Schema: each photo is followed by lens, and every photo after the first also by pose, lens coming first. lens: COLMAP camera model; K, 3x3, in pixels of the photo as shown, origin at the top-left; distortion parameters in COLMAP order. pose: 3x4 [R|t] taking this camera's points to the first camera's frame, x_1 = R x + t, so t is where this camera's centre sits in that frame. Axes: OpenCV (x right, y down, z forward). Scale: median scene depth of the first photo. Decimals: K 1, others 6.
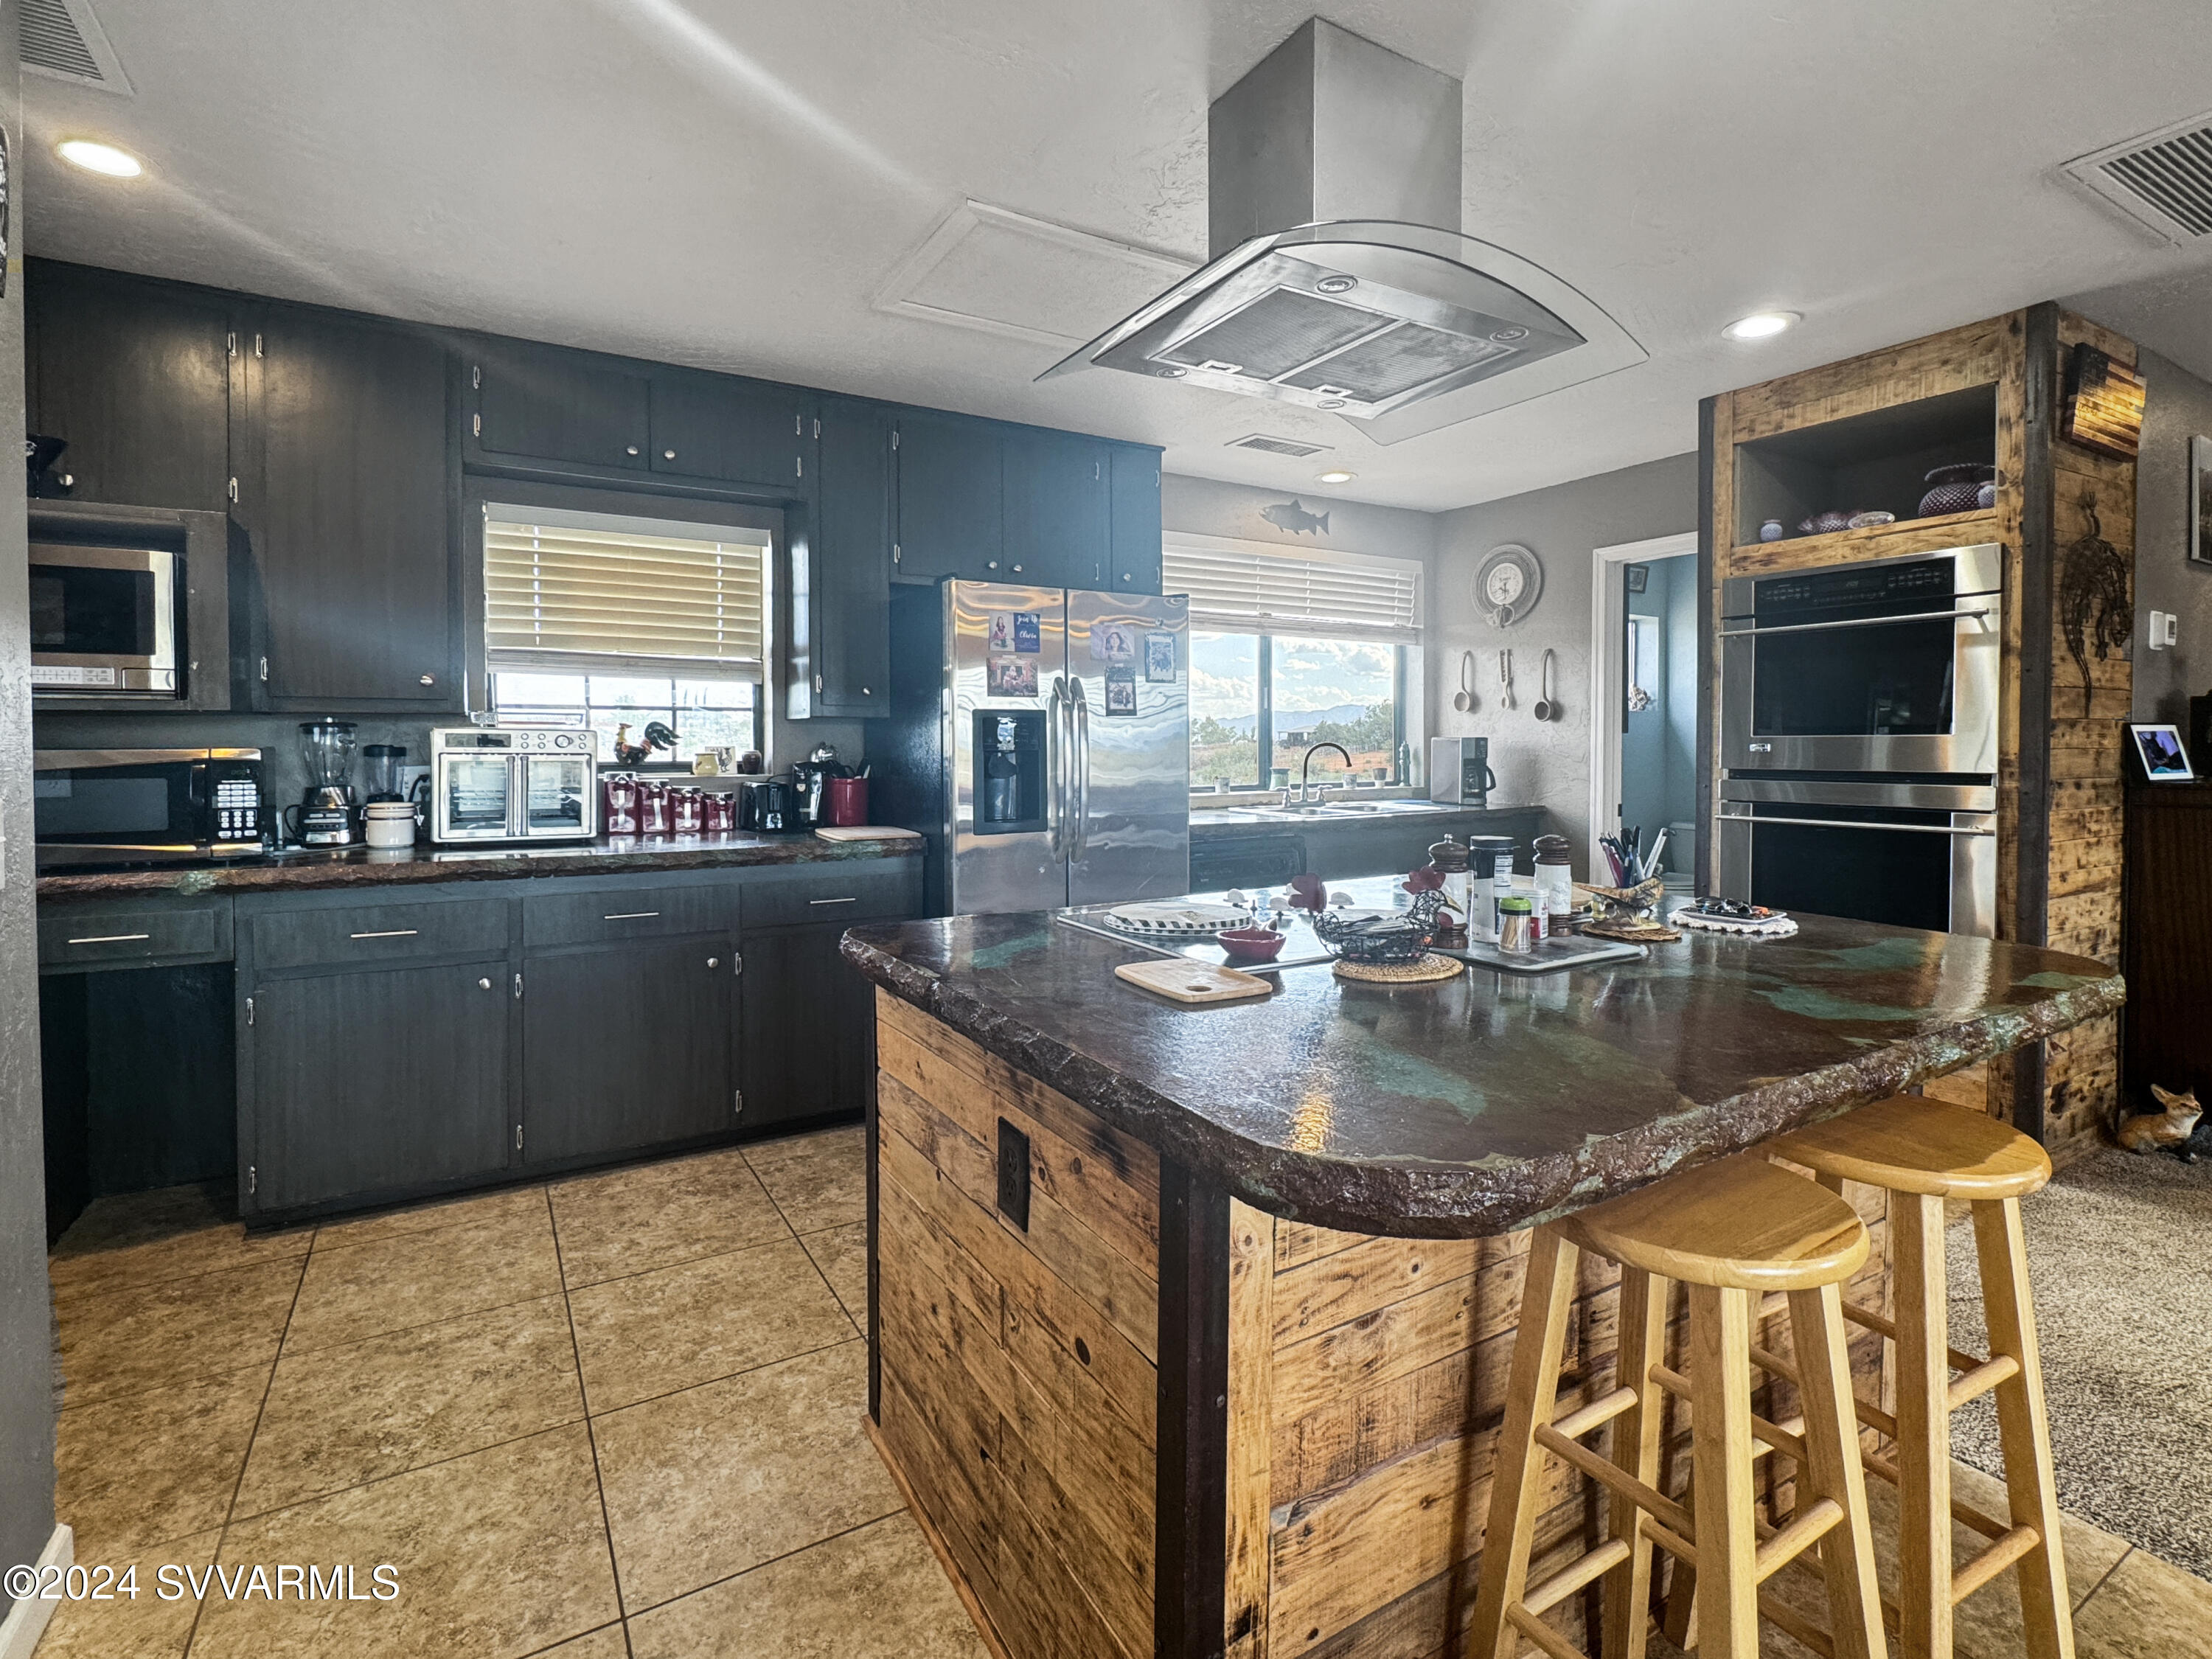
lens RADIAL K [[1031.5, 0, 1112.7], [0, 1031.5, 758.7], [0, 0, 1]] dist [-0.002530, -0.000341]
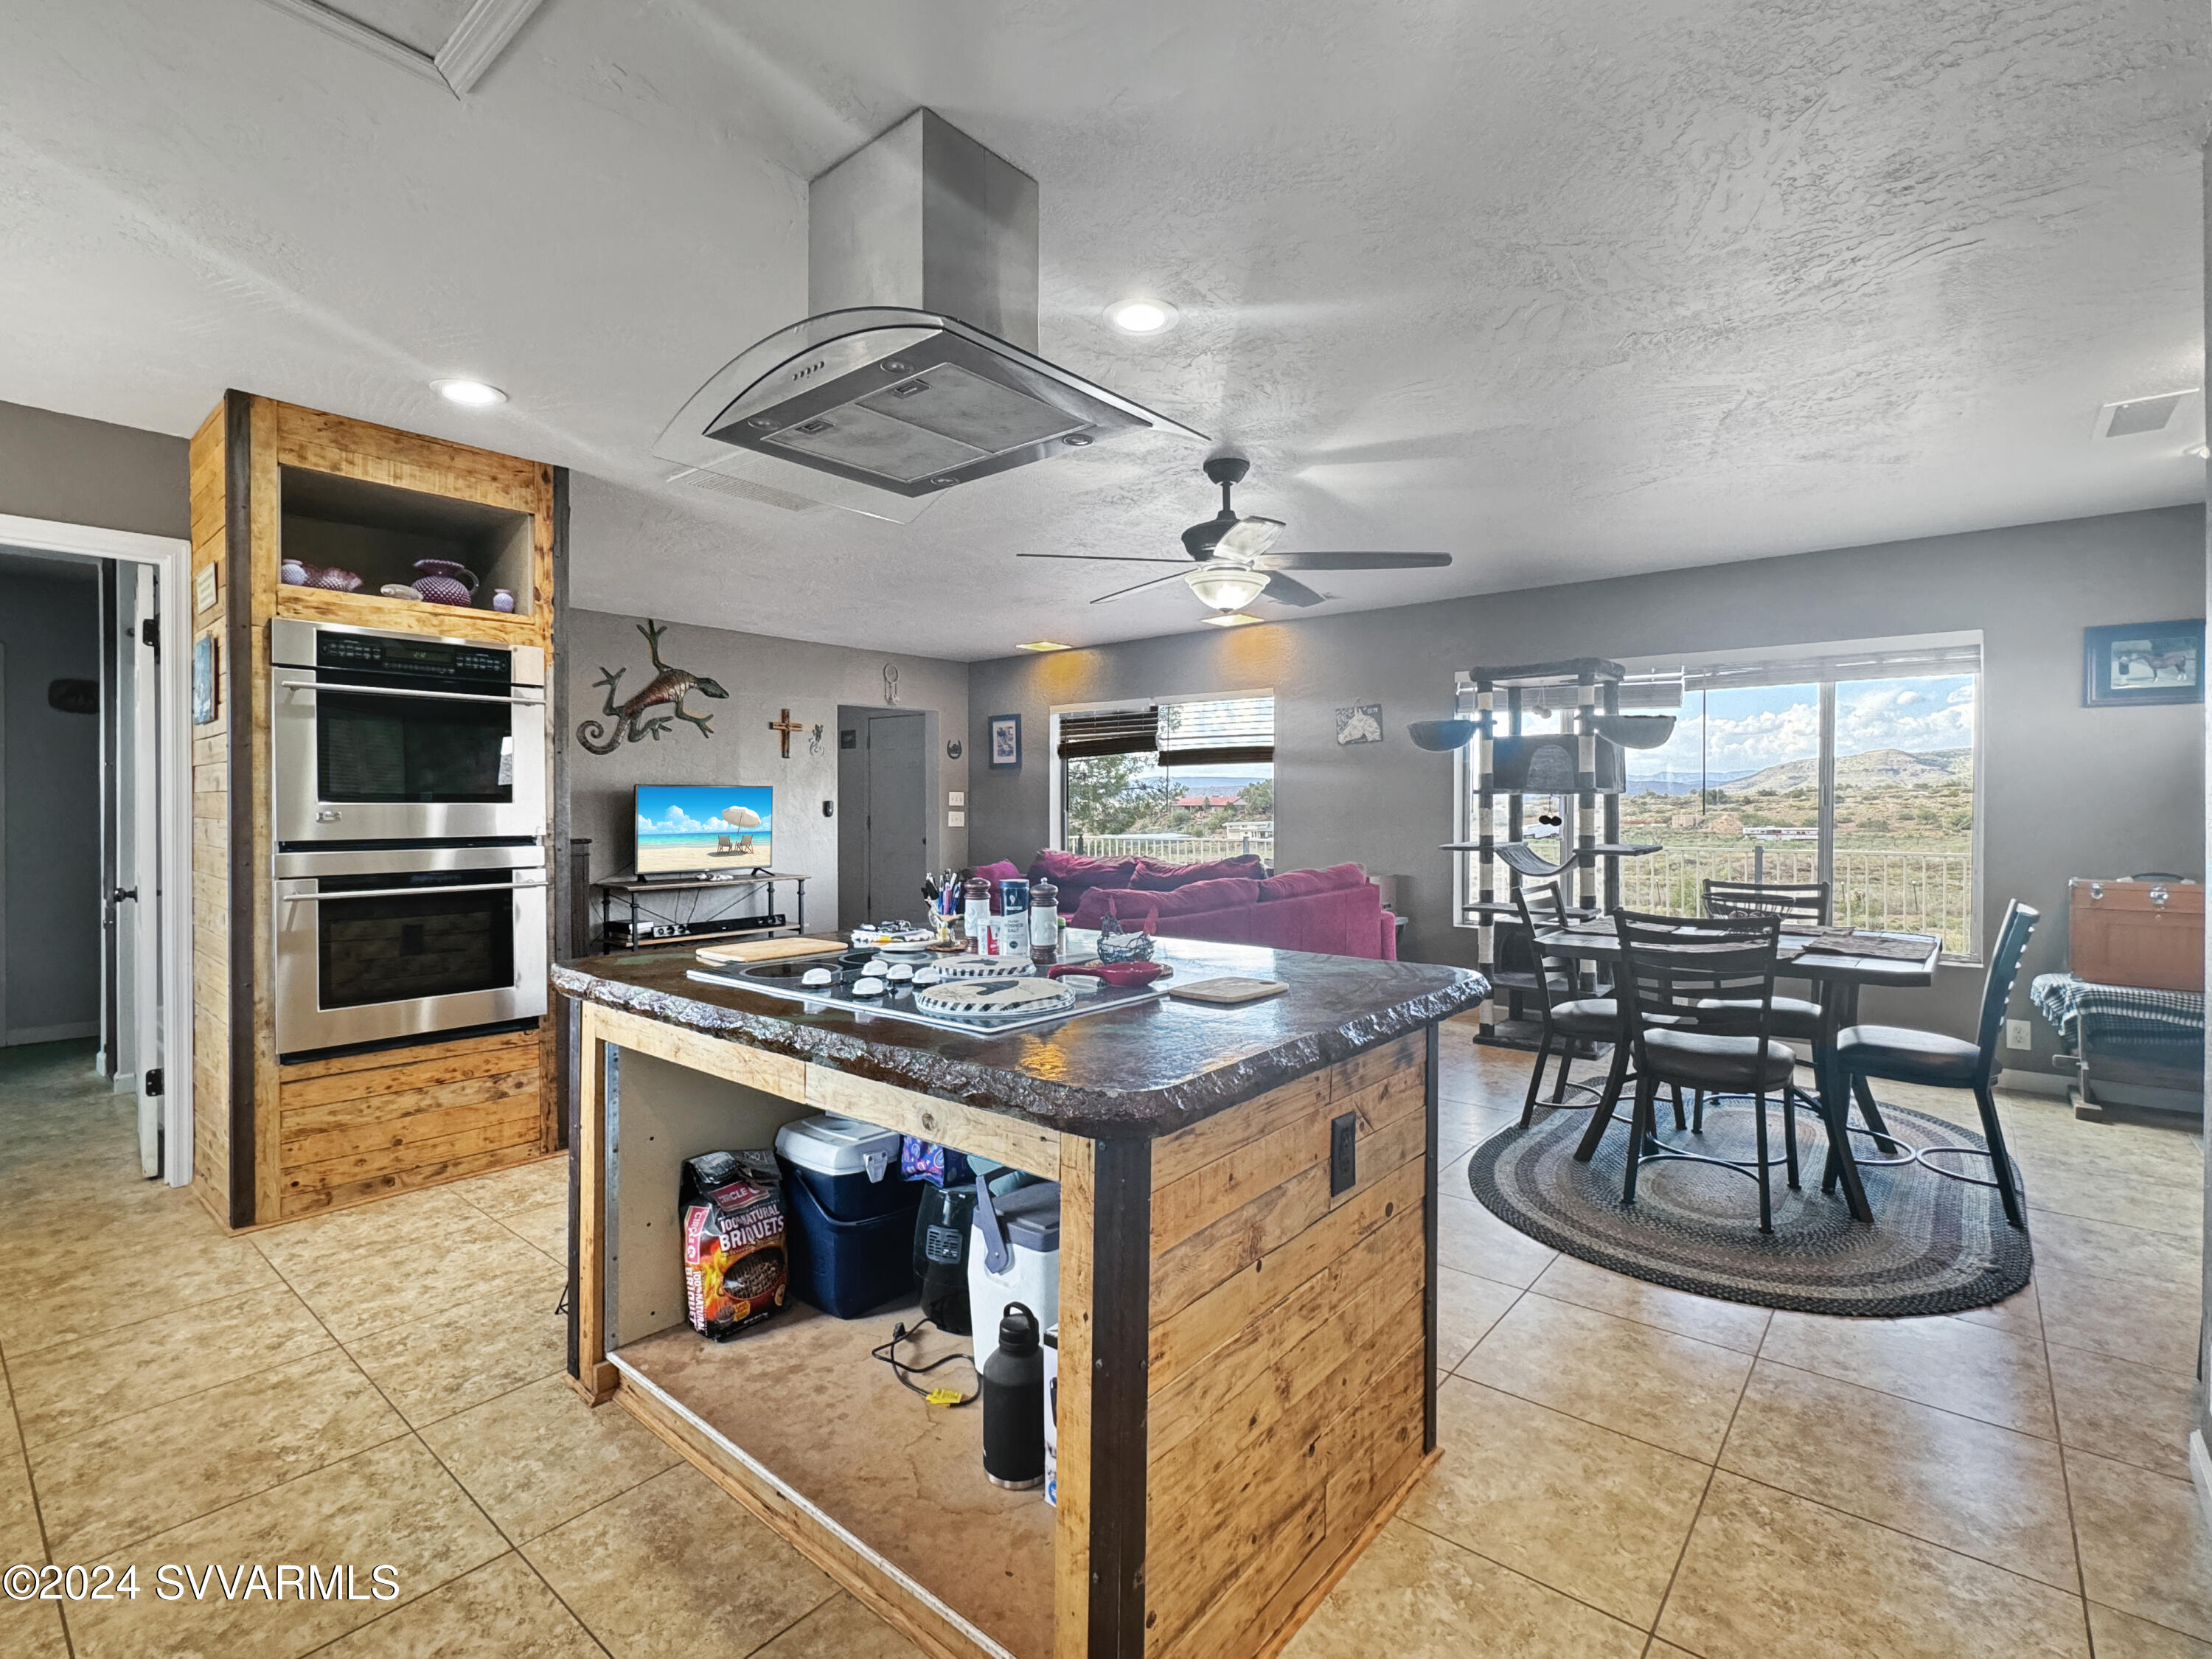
lens RADIAL K [[1059.5, 0, 1117.5], [0, 1059.5, 816.0], [0, 0, 1]] dist [0.001122, 0.000077]
pose [[-0.330669, -0.008618, 0.943708, -0.548386], [0.021203, 0.999638, 0.016558, -0.014539], [-0.943509, 0.025485, -0.330366, 0.756757]]
